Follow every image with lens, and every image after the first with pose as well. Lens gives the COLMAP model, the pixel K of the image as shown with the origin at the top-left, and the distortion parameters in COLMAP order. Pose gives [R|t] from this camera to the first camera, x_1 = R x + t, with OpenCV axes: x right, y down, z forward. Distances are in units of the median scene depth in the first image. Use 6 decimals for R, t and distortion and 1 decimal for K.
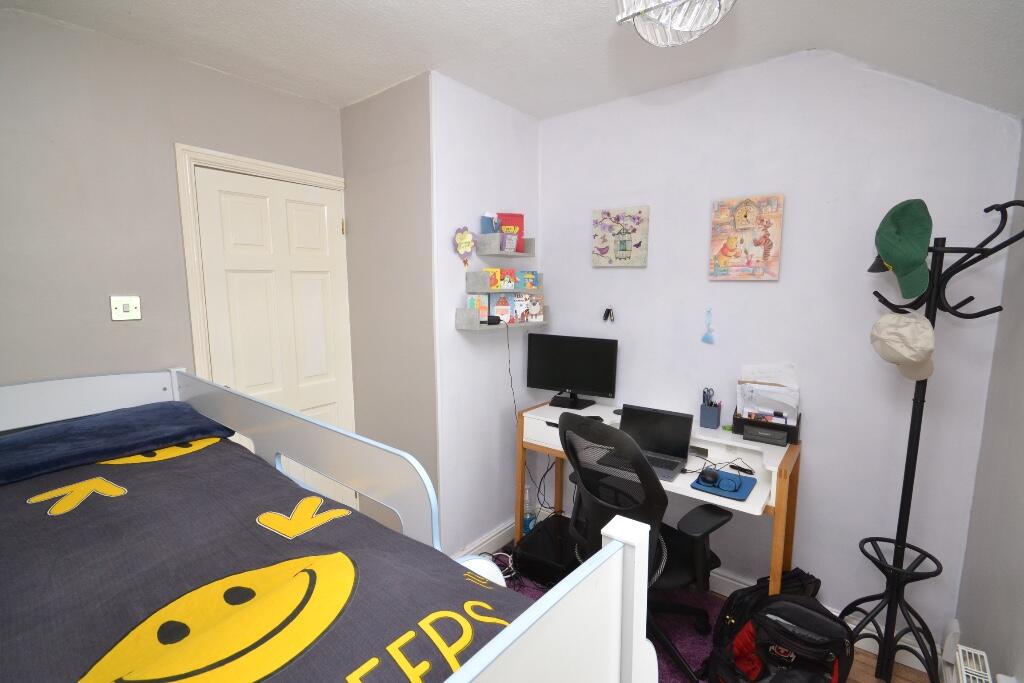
lens RADIAL K [[456.8, 0, 512.0], [0, 456.8, 341.5], [0, 0, 1]] dist [0.000452, 0.000061]
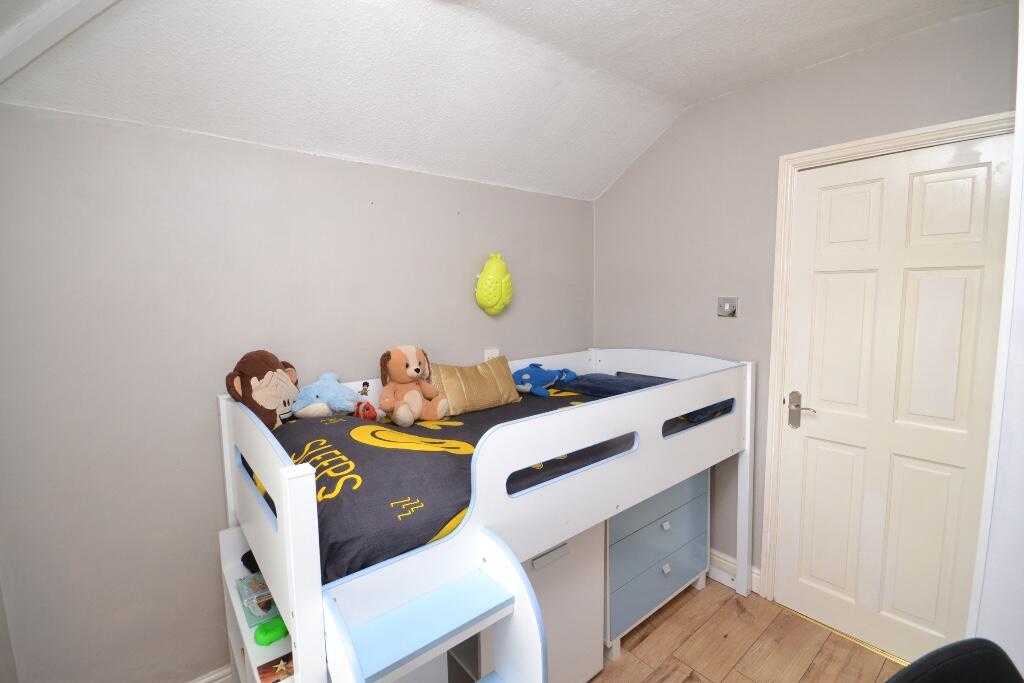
lens RADIAL K [[456.8, 0, 512.0], [0, 456.8, 341.5], [0, 0, 1]] dist [0.000452, 0.000061]
pose [[-0.218933, 0.109821, -0.969540, 1.354465], [-0.113504, 0.984034, 0.137093, -0.216131], [0.969116, 0.140061, -0.202972, 1.808785]]
